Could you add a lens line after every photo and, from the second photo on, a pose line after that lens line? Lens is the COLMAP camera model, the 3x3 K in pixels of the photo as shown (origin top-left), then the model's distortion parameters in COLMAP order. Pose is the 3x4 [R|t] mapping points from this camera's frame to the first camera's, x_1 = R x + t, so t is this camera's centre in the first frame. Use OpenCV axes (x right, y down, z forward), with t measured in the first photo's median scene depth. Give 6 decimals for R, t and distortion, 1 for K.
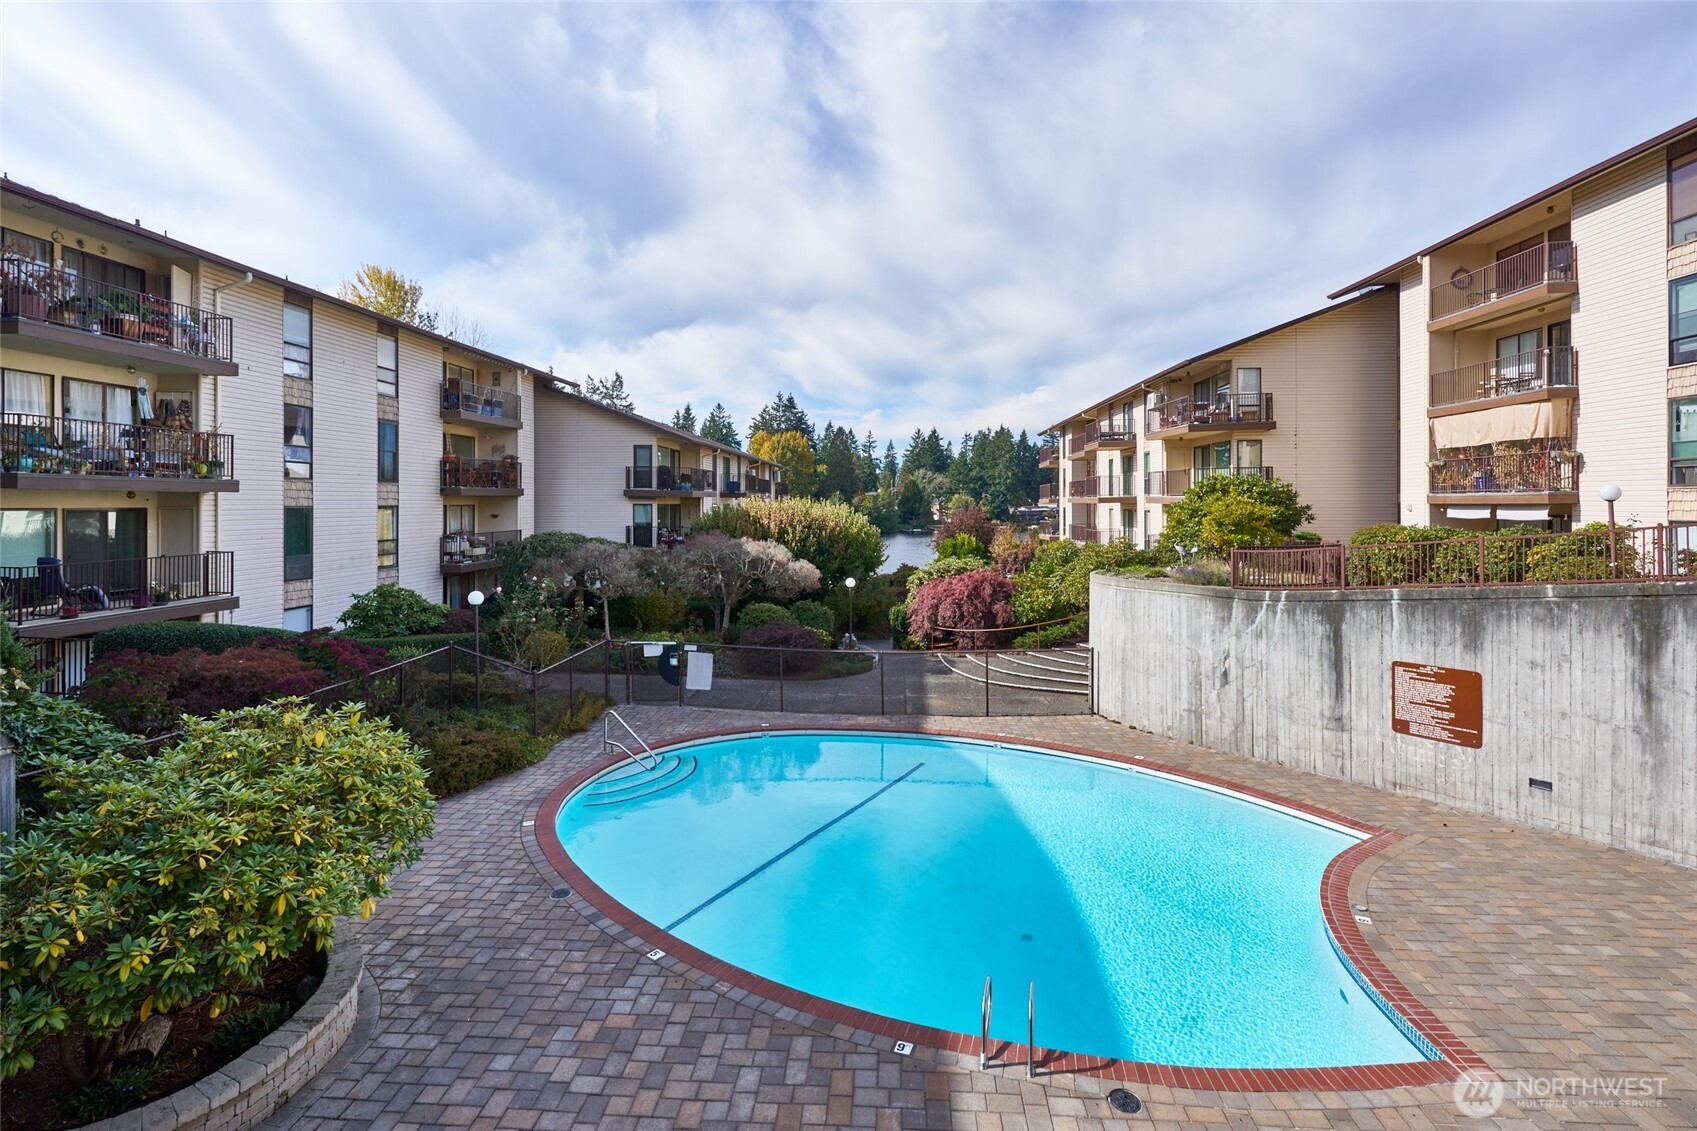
lens RADIAL K [[803.4, 0, 848.7], [0, 803.4, 502.0], [0, 0, 1]] dist [0.000665, 0.000432]
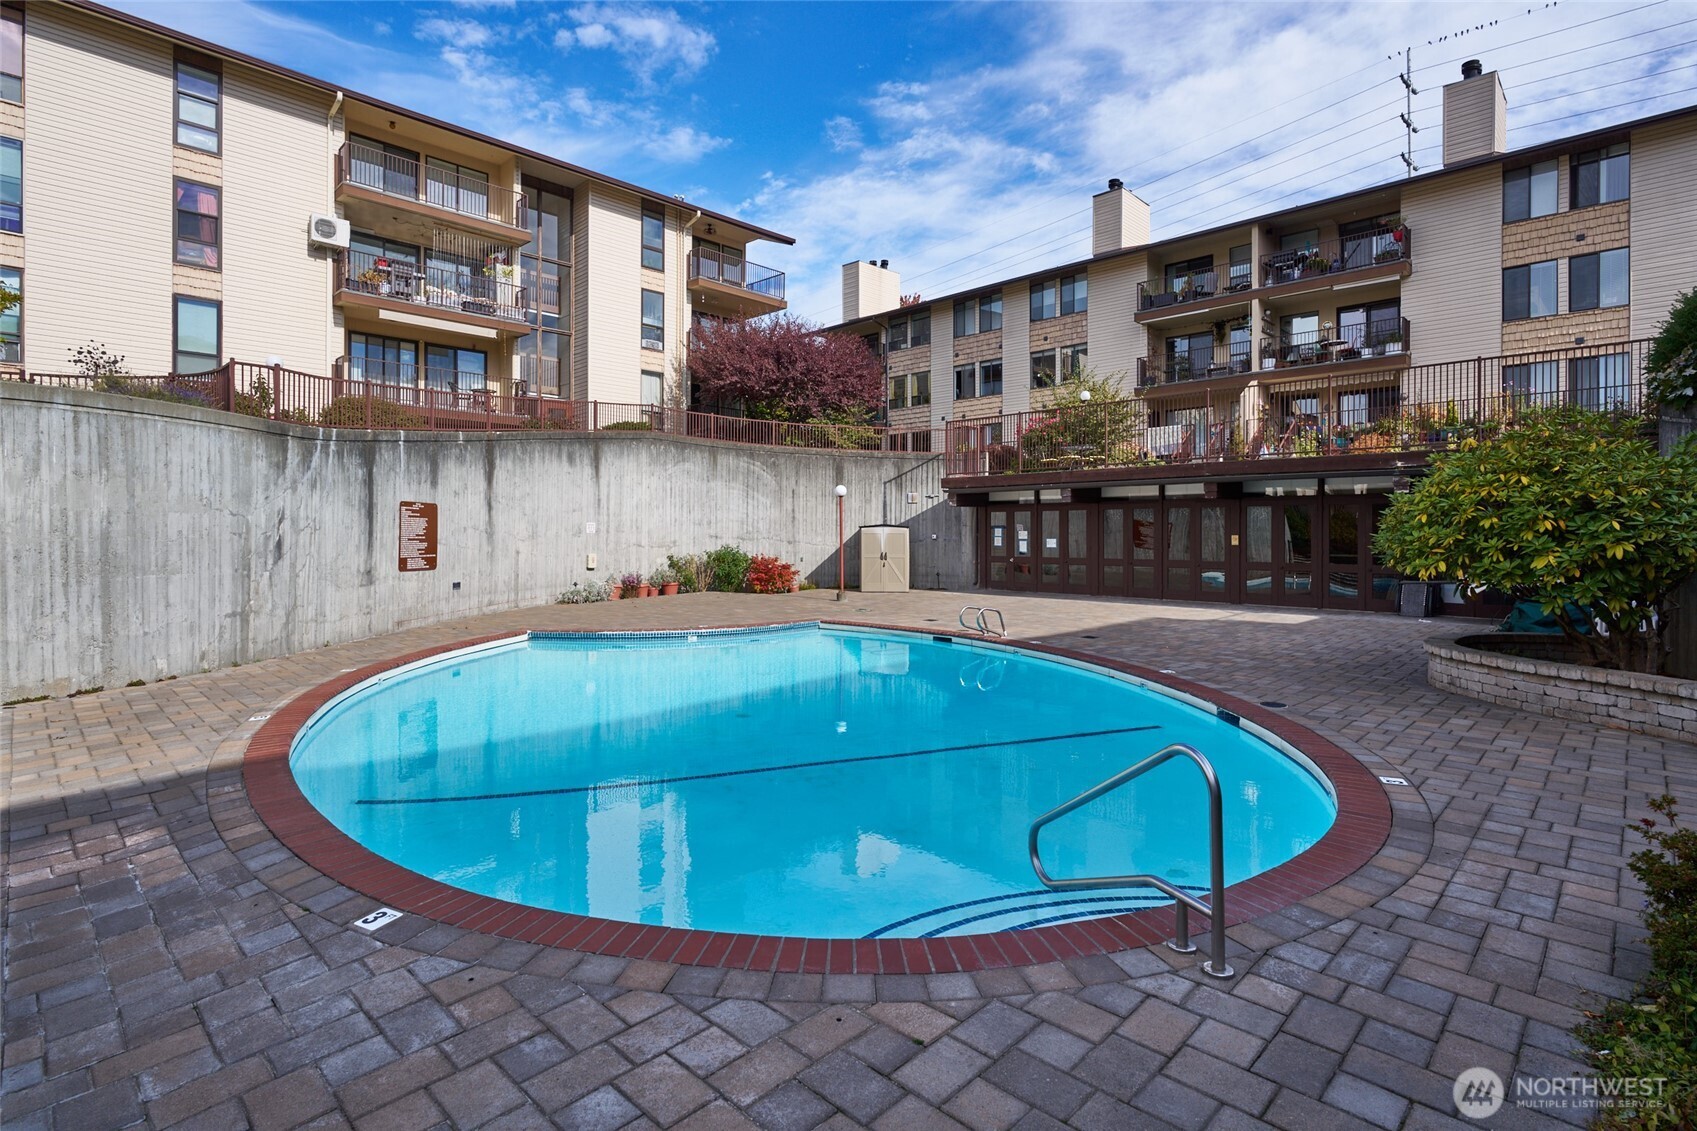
lens RADIAL K [[819.1, 0, 851.5], [0, 819.1, 532.8], [0, 0, 1]] dist [-0.001656, -0.000431]
pose [[-0.757257, 0.001919, 0.653114, -0.369078], [0.002994, 0.999995, 0.000534, 0.205981], [-0.653110, 0.002359, -0.757259, 1.217944]]
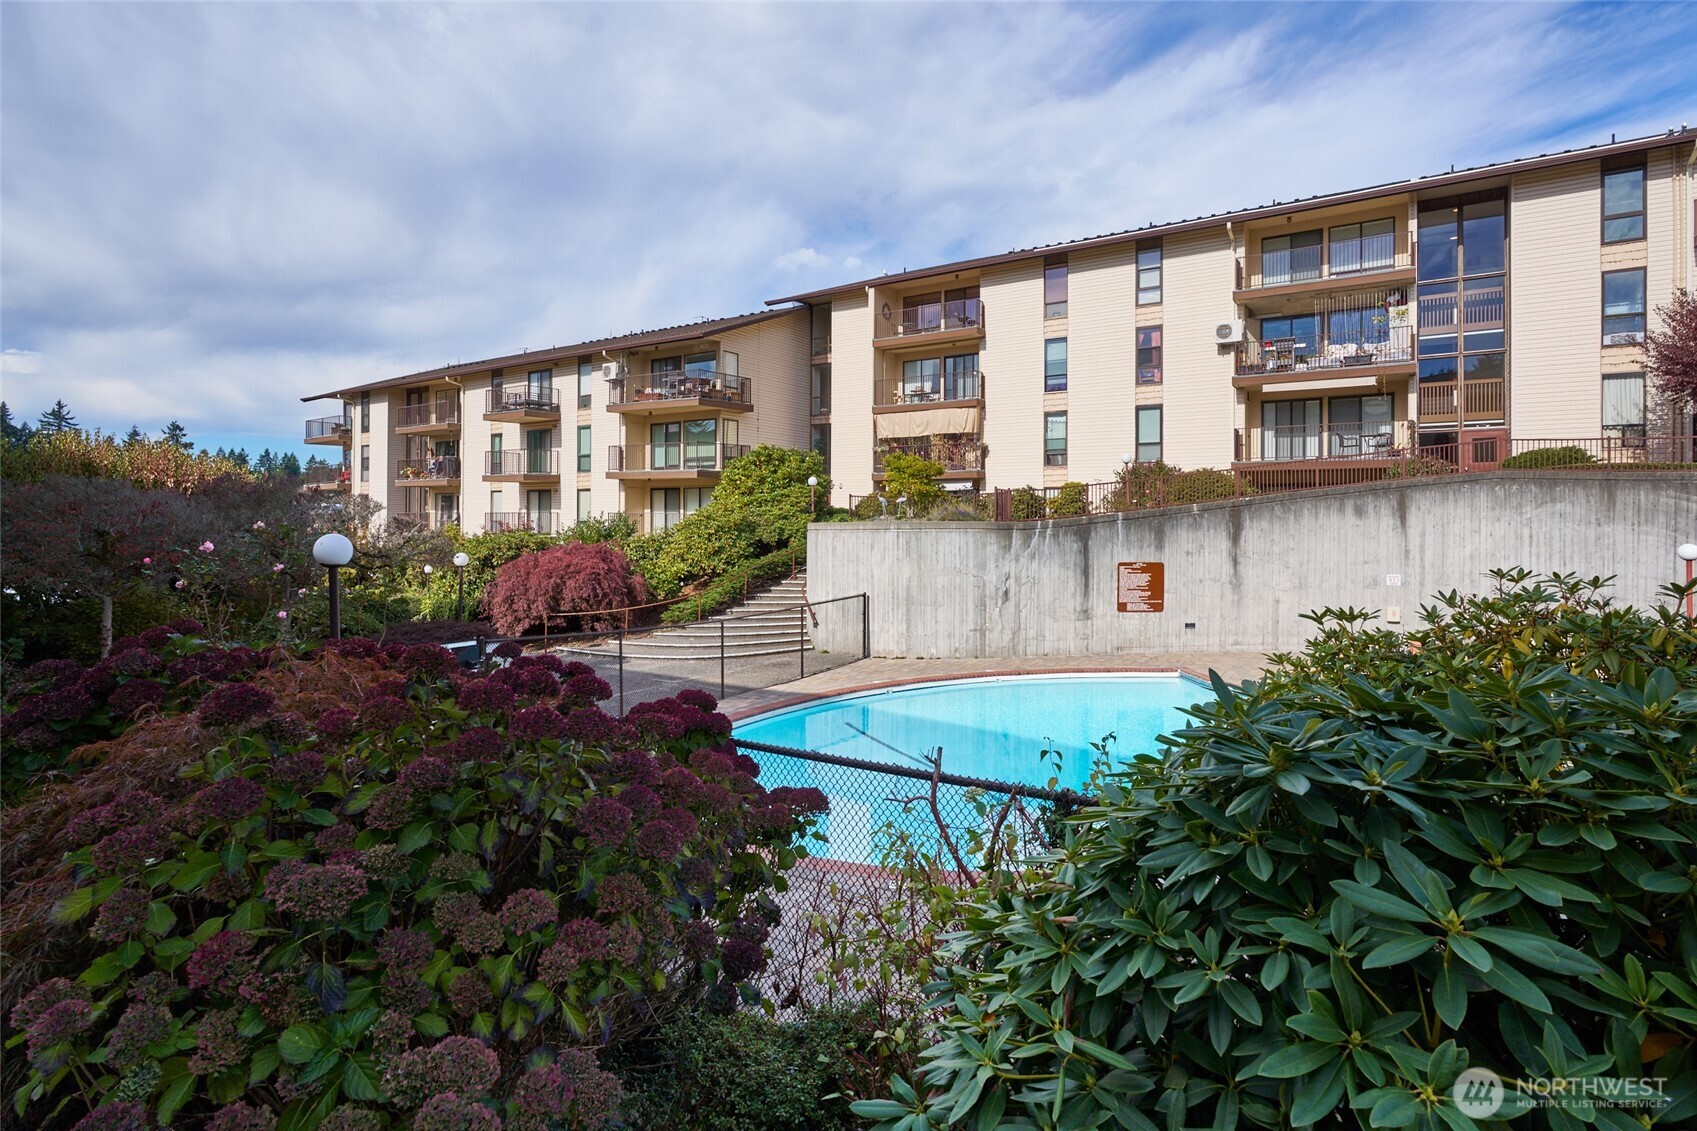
lens RADIAL K [[843.2, 0, 871.1], [0, 843.2, 511.9], [0, 0, 1]] dist [-0.002149, -0.000433]
pose [[0.485537, 0.010171, 0.874157, -0.741912], [-0.003830, 0.999947, -0.009507, 0.105954], [-0.874208, 0.001268, 0.485551, 0.564692]]
